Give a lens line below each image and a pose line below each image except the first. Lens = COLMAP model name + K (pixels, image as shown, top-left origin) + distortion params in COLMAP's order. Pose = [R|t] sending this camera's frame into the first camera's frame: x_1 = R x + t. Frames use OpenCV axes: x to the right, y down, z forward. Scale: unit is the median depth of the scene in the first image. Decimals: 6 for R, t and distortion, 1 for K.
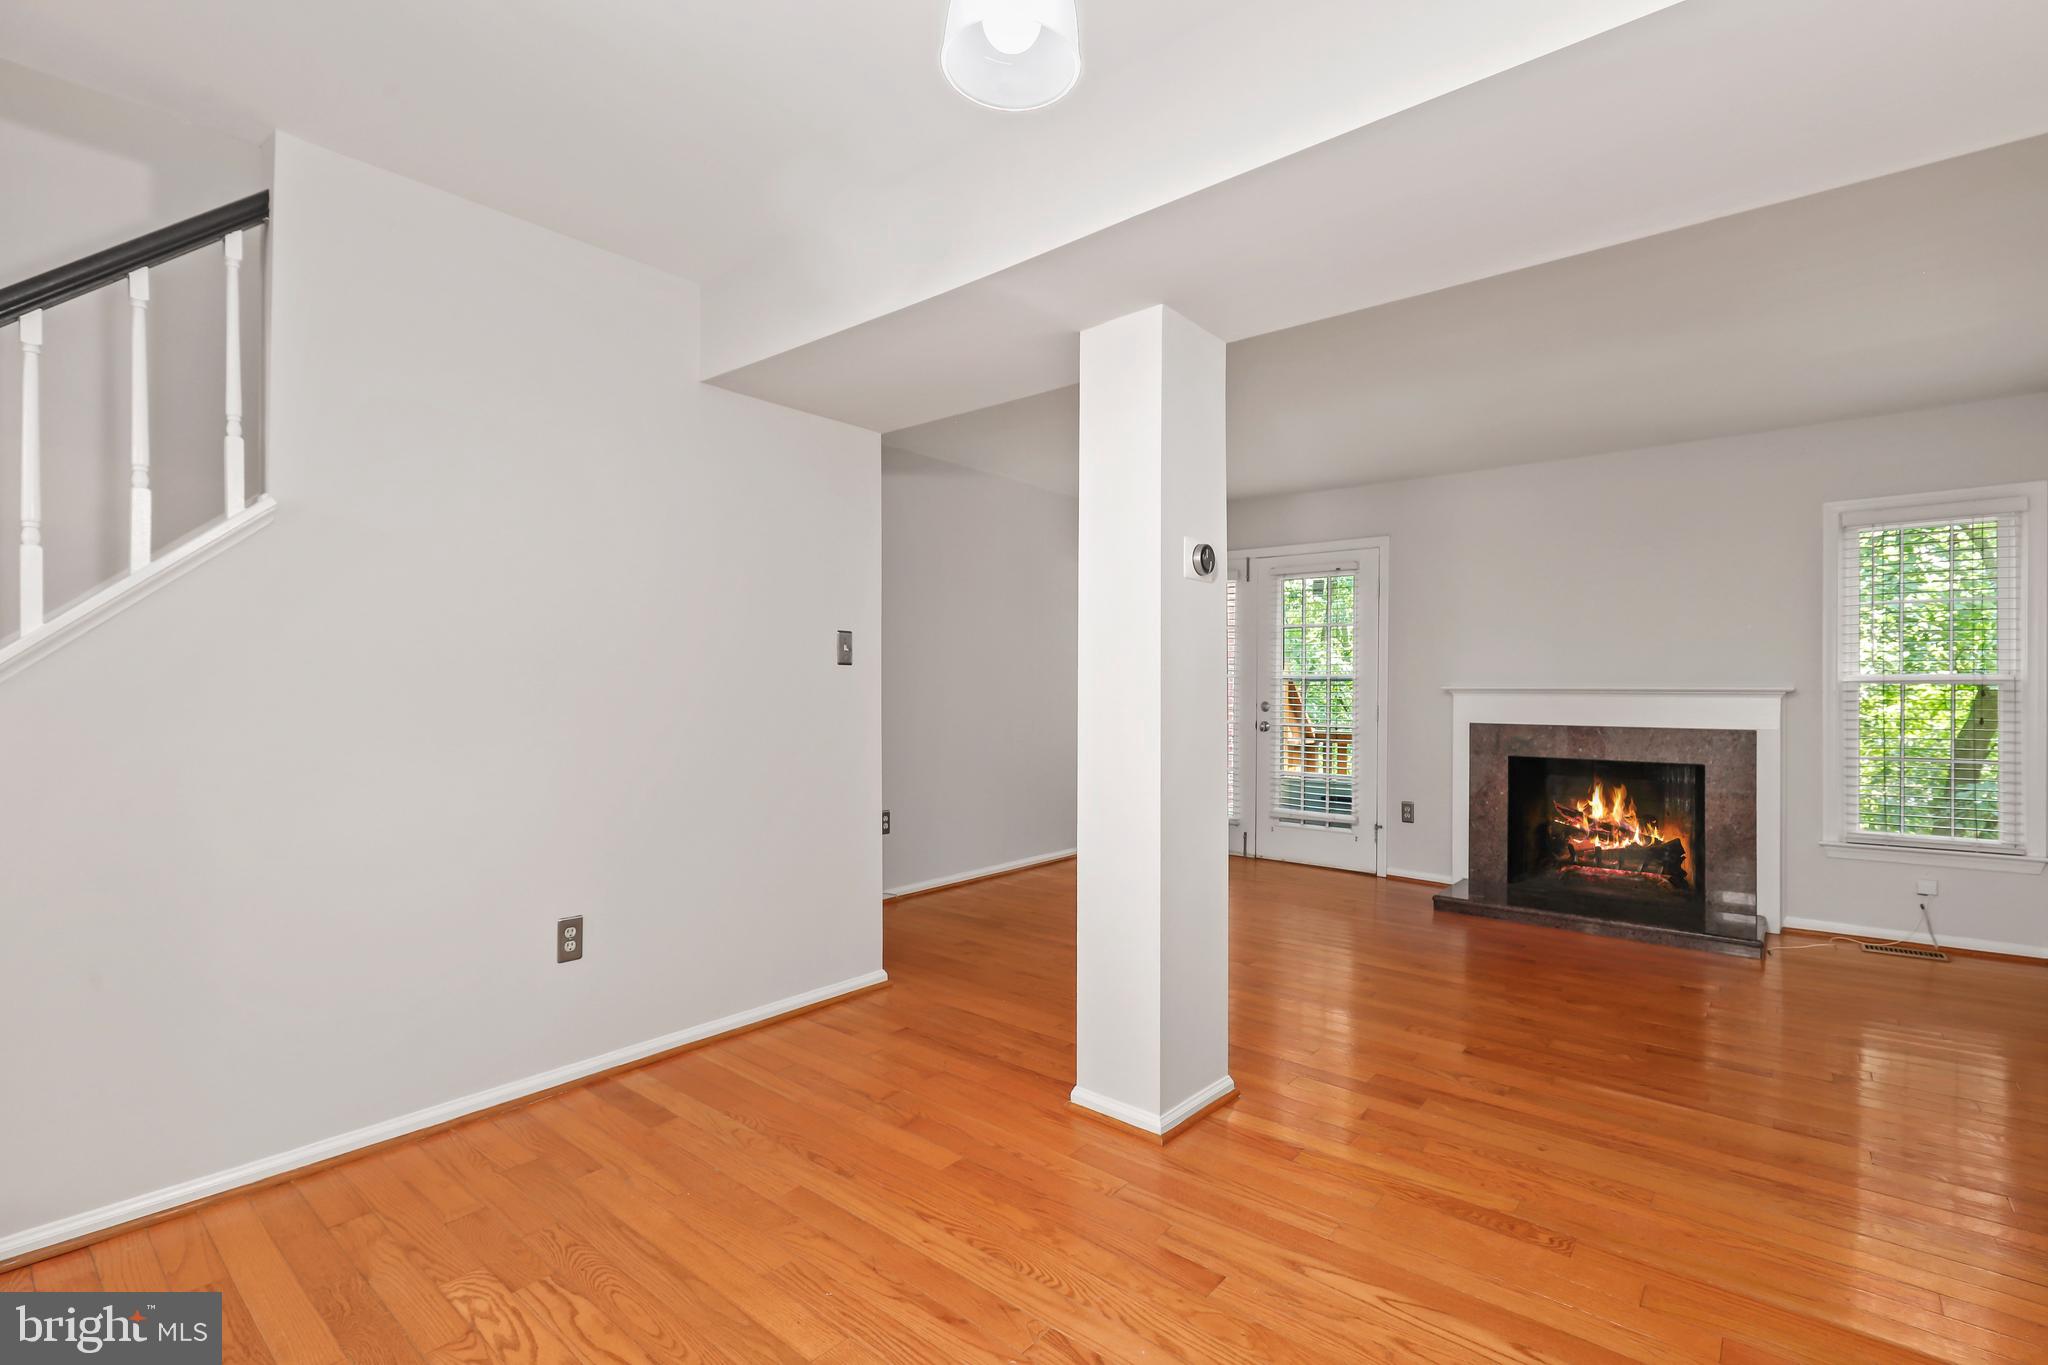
lens RADIAL K [[928.2, 0, 1026.1], [0, 928.2, 684.3], [0, 0, 1]] dist [-0.003301, 0.001578]
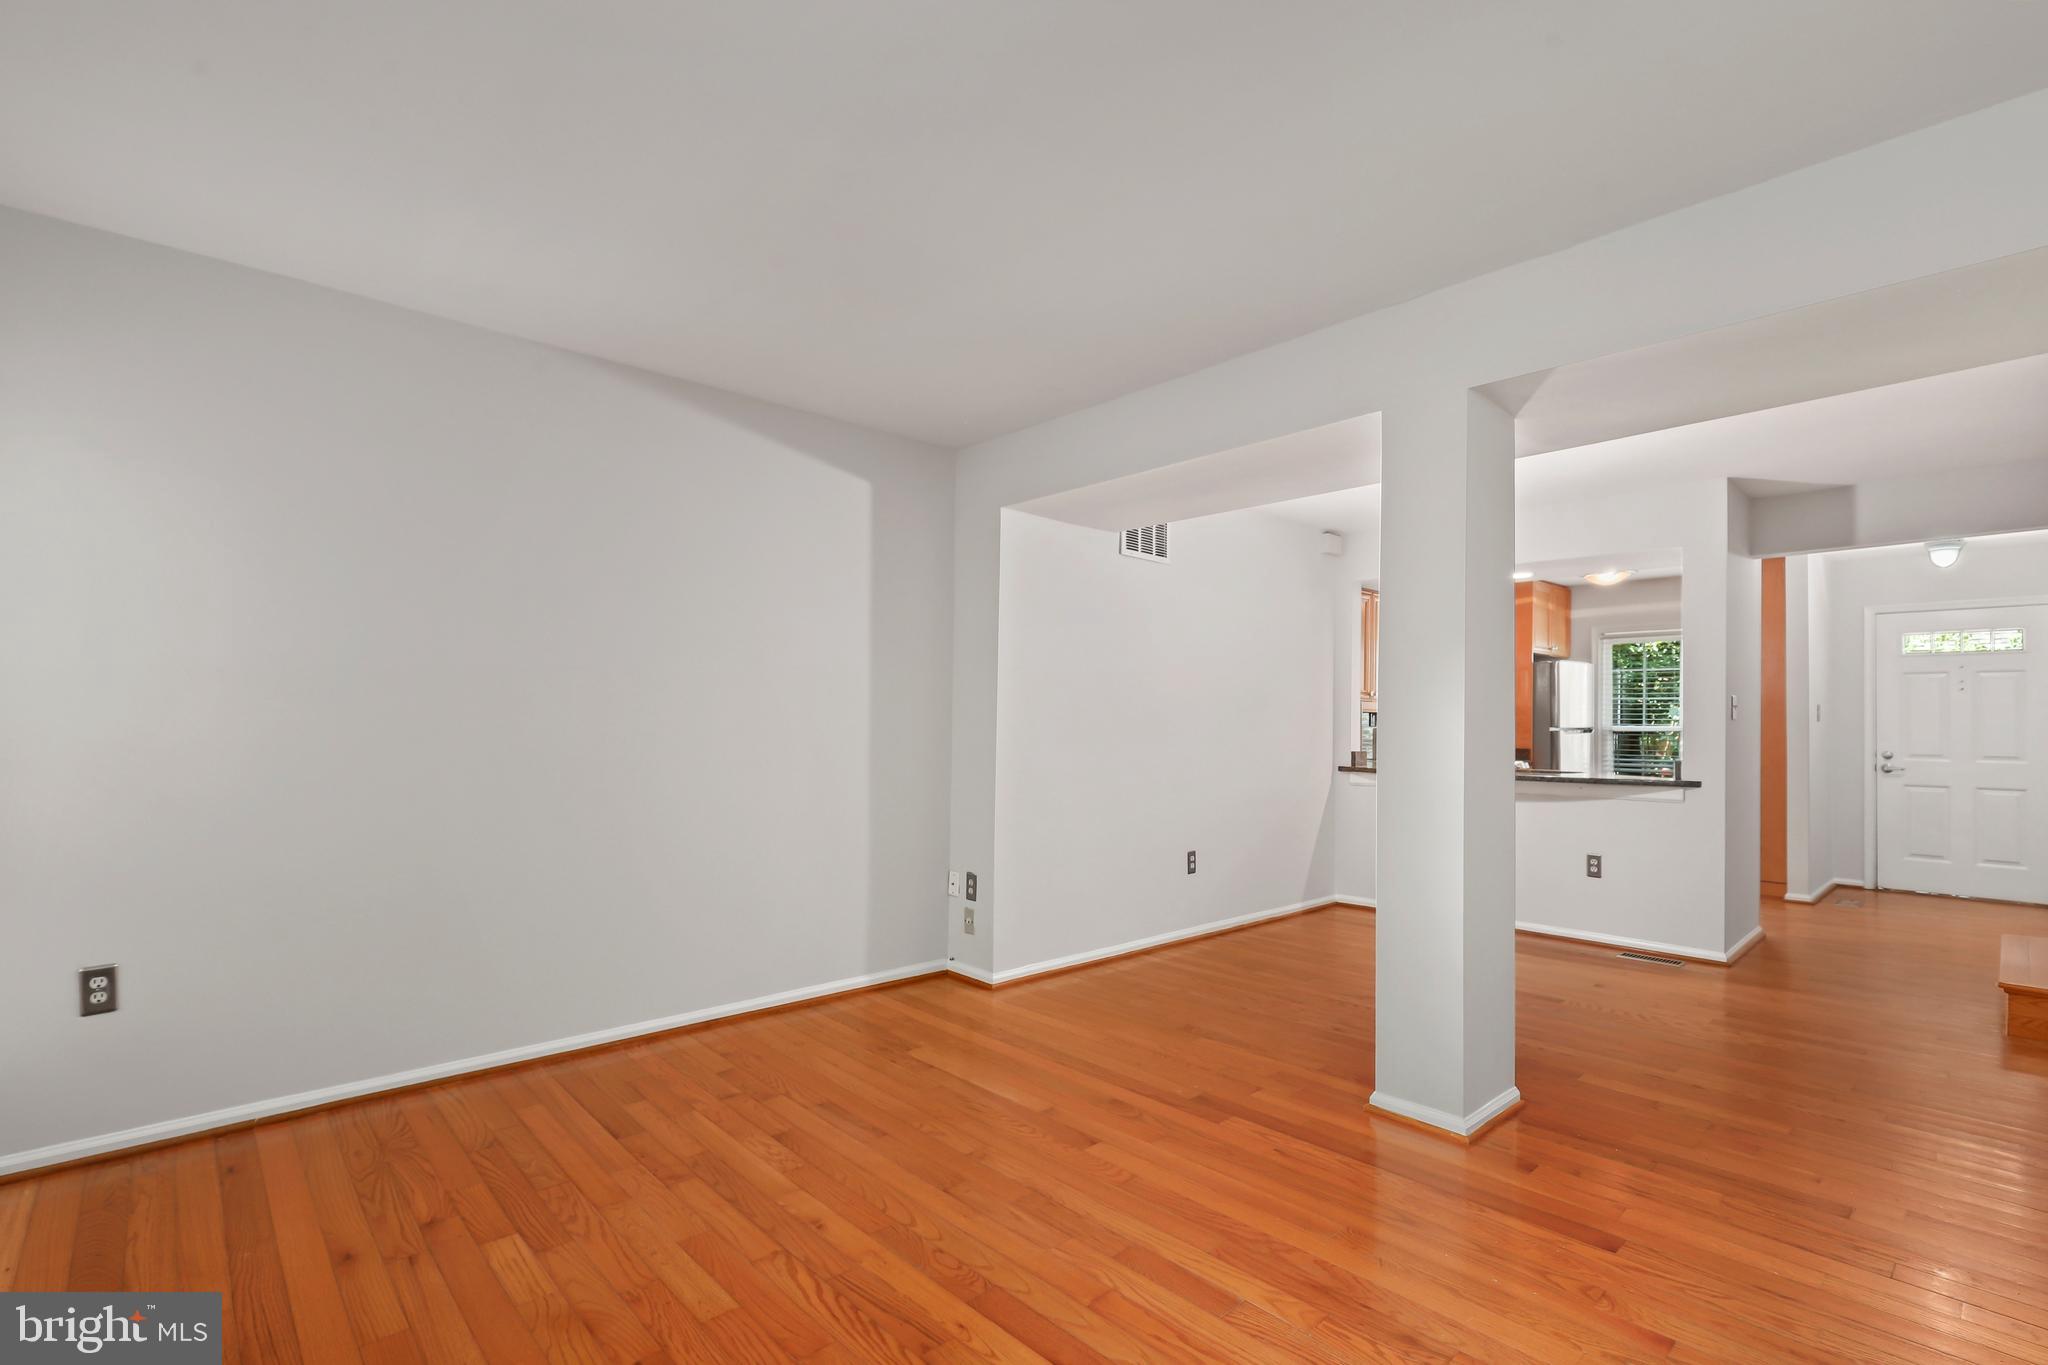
lens RADIAL K [[928.2, 0, 1025.1], [0, 928.2, 723.4], [0, 0, 1]] dist [-0.003301, 0.001578]
pose [[-0.990503, -0.012906, 0.136882, 0.245269], [-0.013636, 0.999897, -0.004401, 0.002143], [-0.136811, -0.006226, -0.990578, 1.091964]]
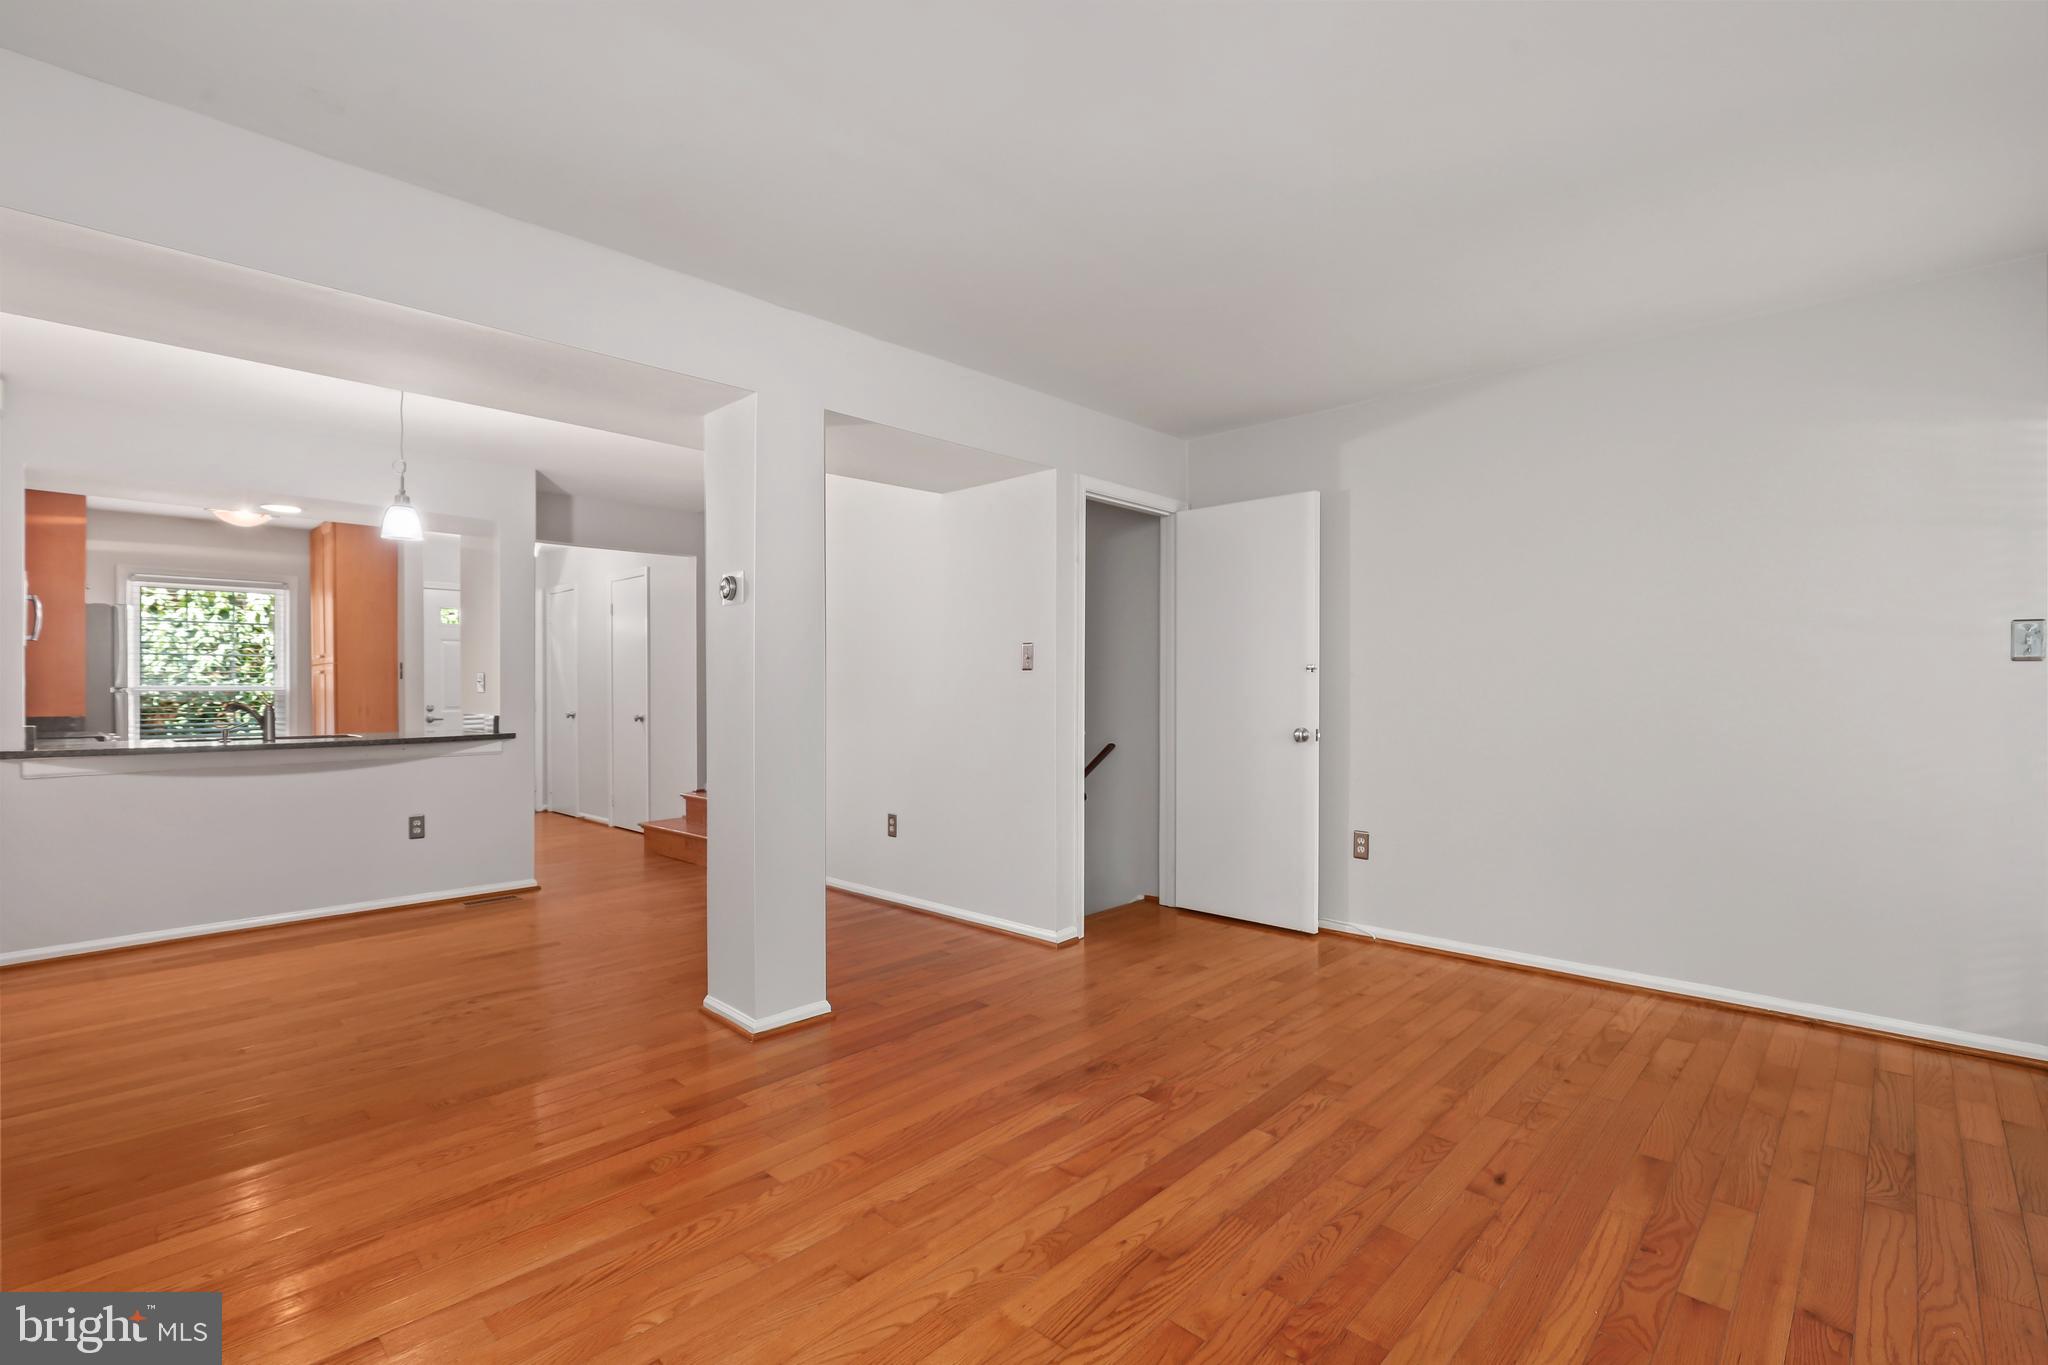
lens RADIAL K [[928.2, 0, 1026.5], [0, 928.2, 691.7], [0, 0, 1]] dist [-0.003301, 0.001578]
pose [[-0.076153, -0.000098, -0.997096, 0.695033], [0.007944, 0.999968, -0.000705, 0.005788], [0.997065, -0.007974, -0.076149, 0.735343]]
